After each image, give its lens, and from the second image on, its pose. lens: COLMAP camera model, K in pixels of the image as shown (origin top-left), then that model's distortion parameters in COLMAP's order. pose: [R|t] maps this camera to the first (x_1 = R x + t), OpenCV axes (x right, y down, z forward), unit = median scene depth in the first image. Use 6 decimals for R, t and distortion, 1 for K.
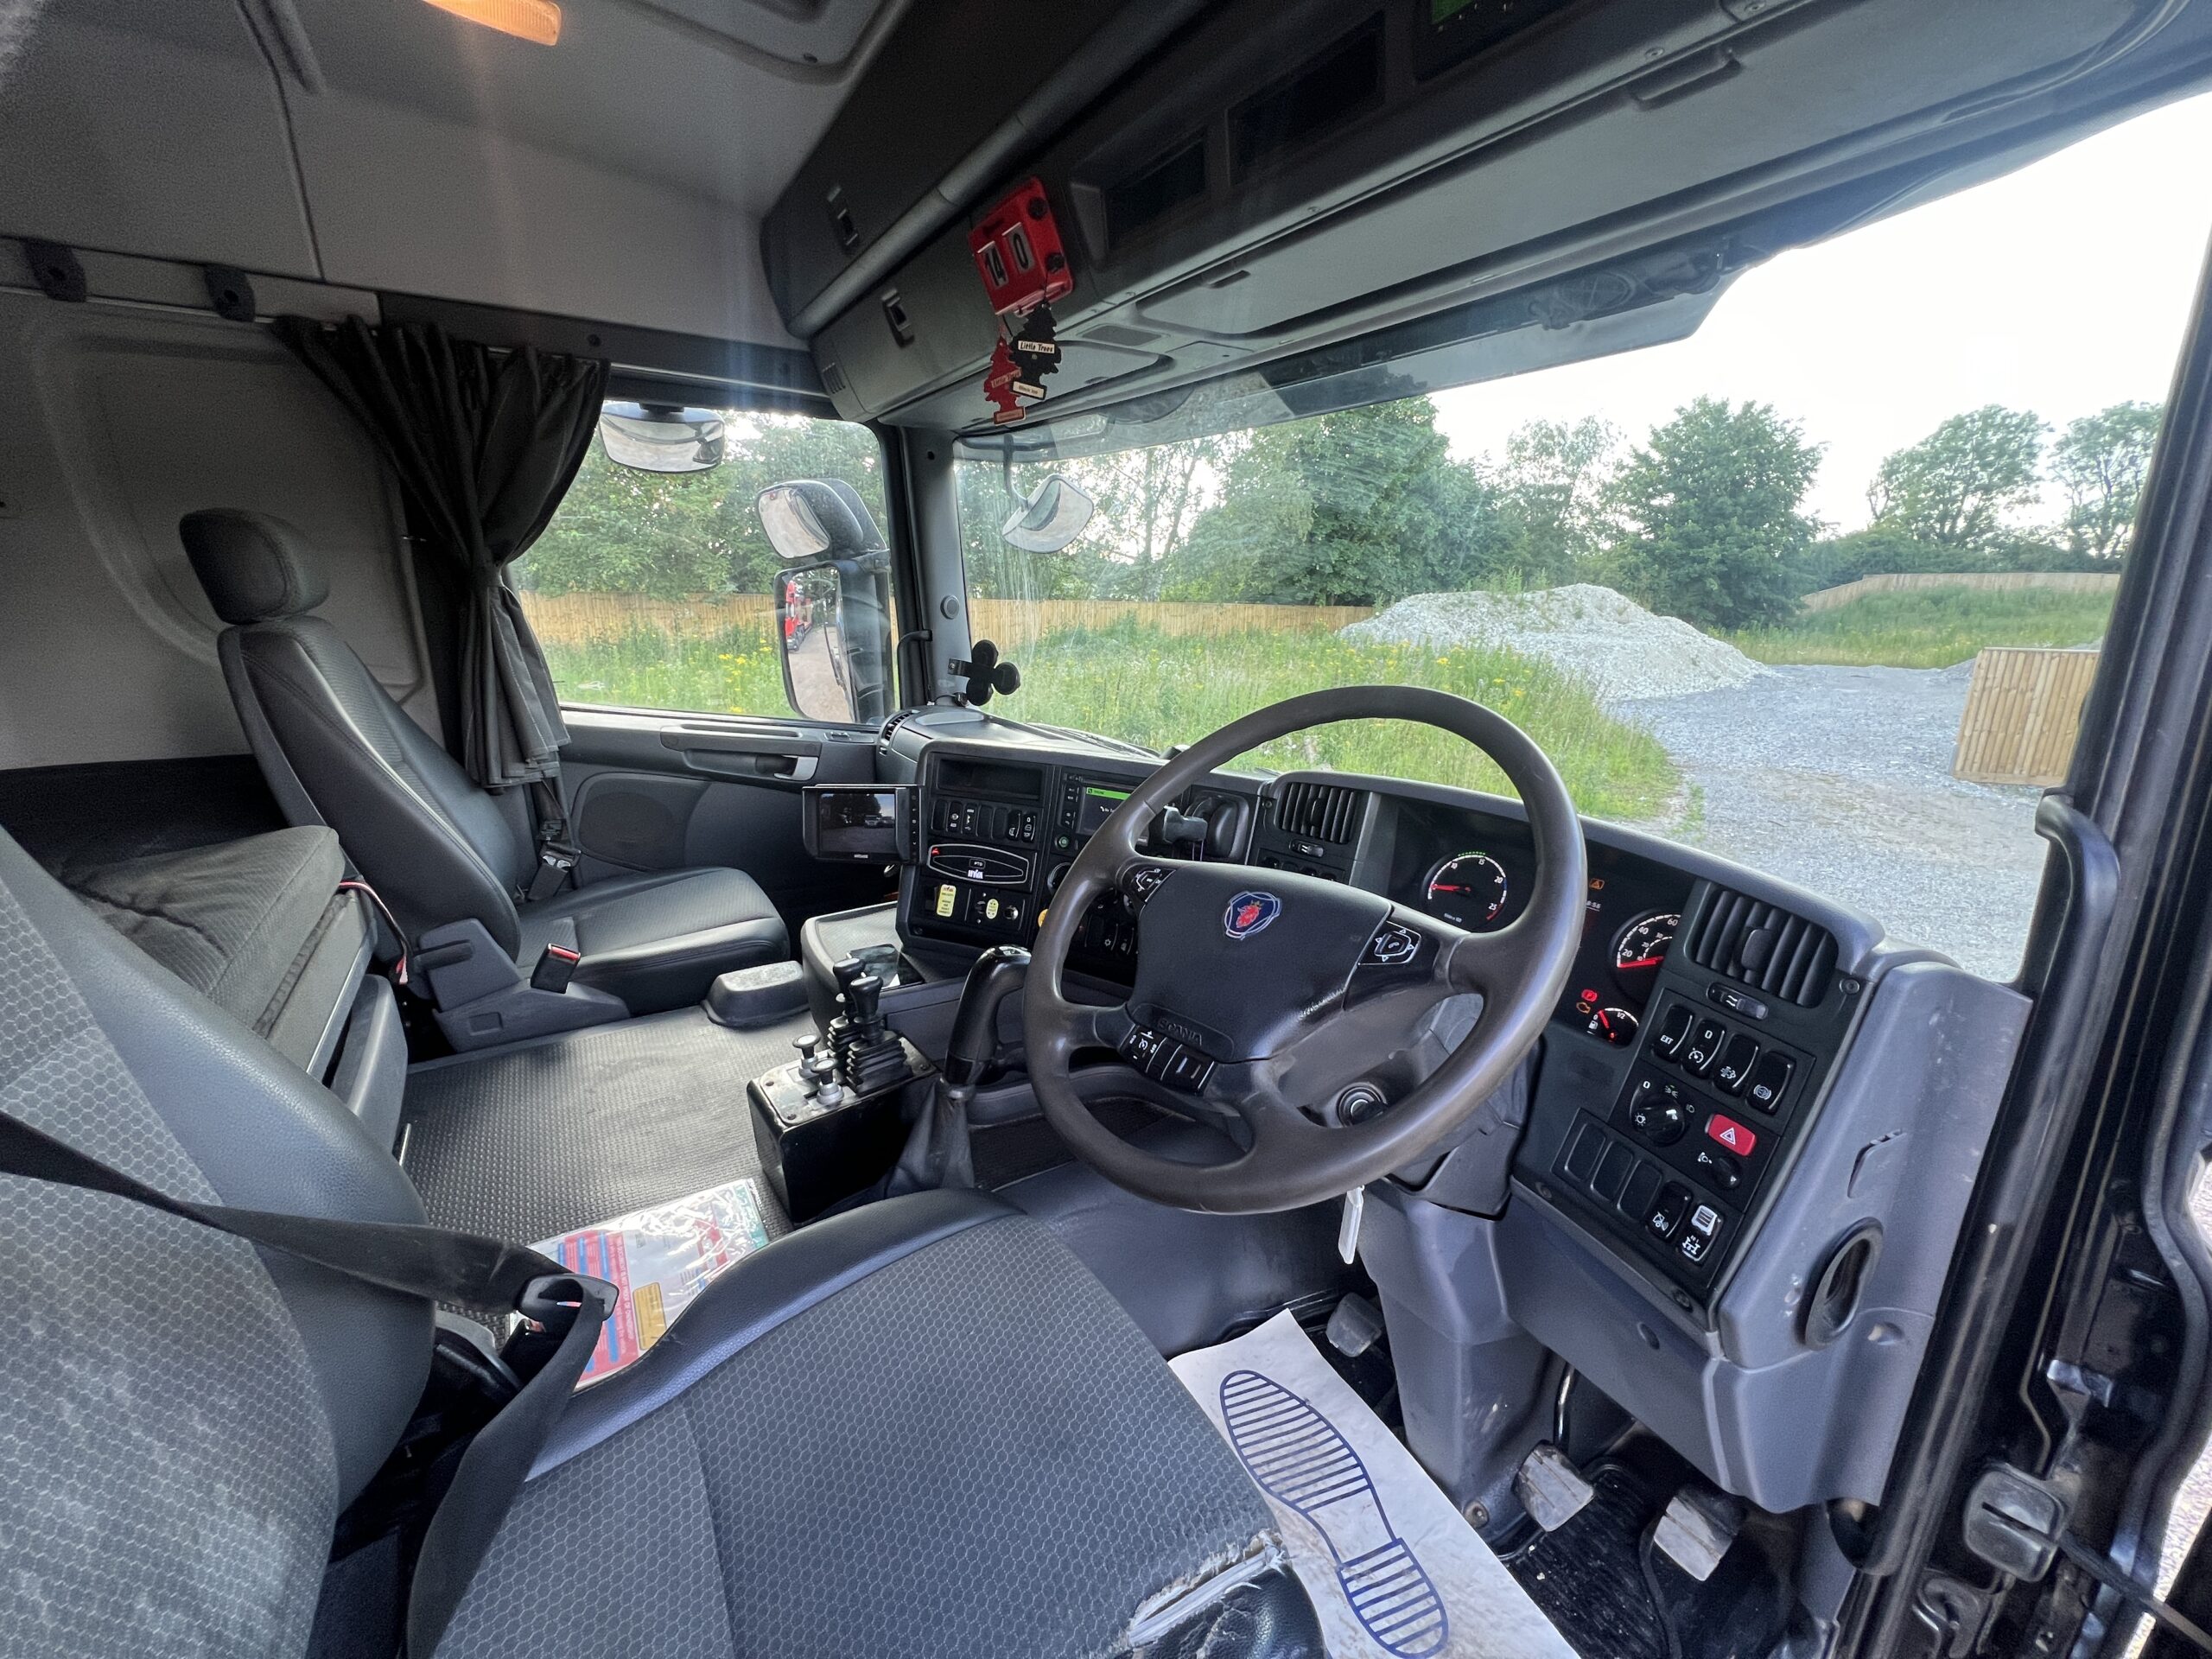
lens RADIAL K [[901.6, 0, 1109.4], [0, 901.6, 826.1], [0, 0, 1]] dist [0.016481, 0.000382]
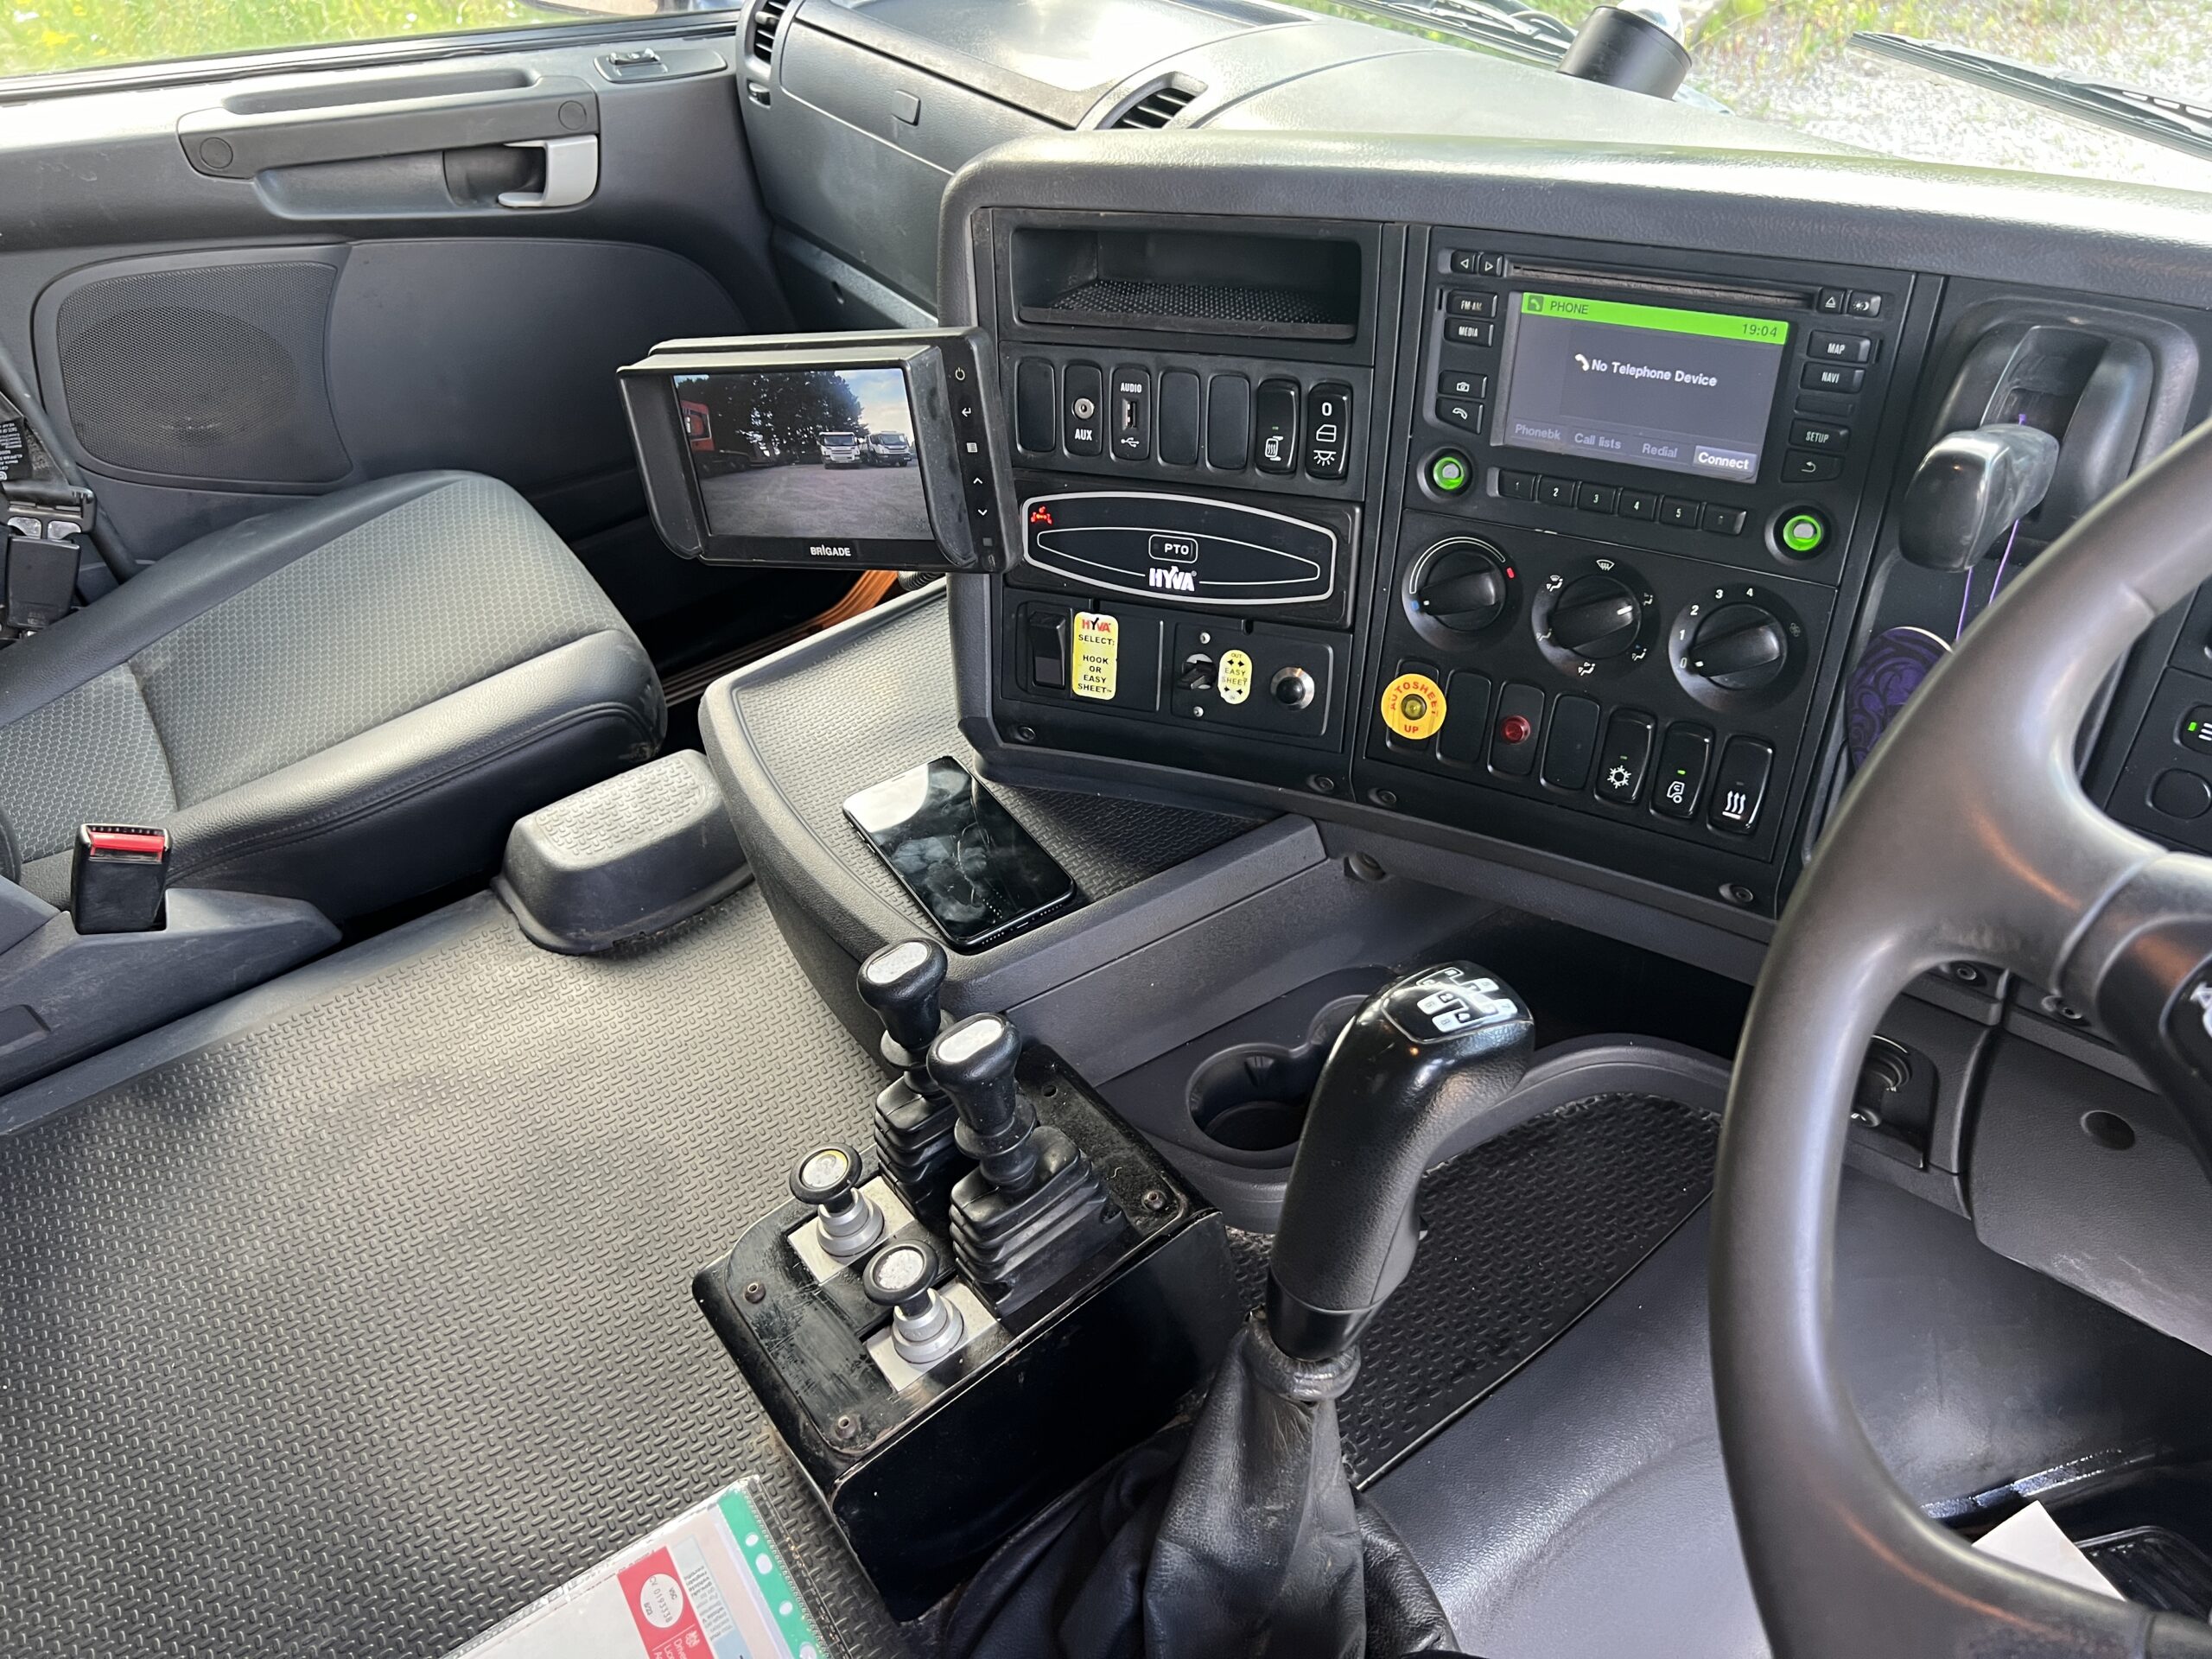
lens RADIAL K [[1691.0, 0, 1105.4], [0, 1691.0, 829.8], [0, 0, 1]] dist [0.040867, -0.006824]
pose [[0.991414, -0.101382, -0.082586, -0.088627], [0.126330, 0.905646, 0.404780, -0.084143], [0.033757, -0.411737, 0.910677, 0.255096]]
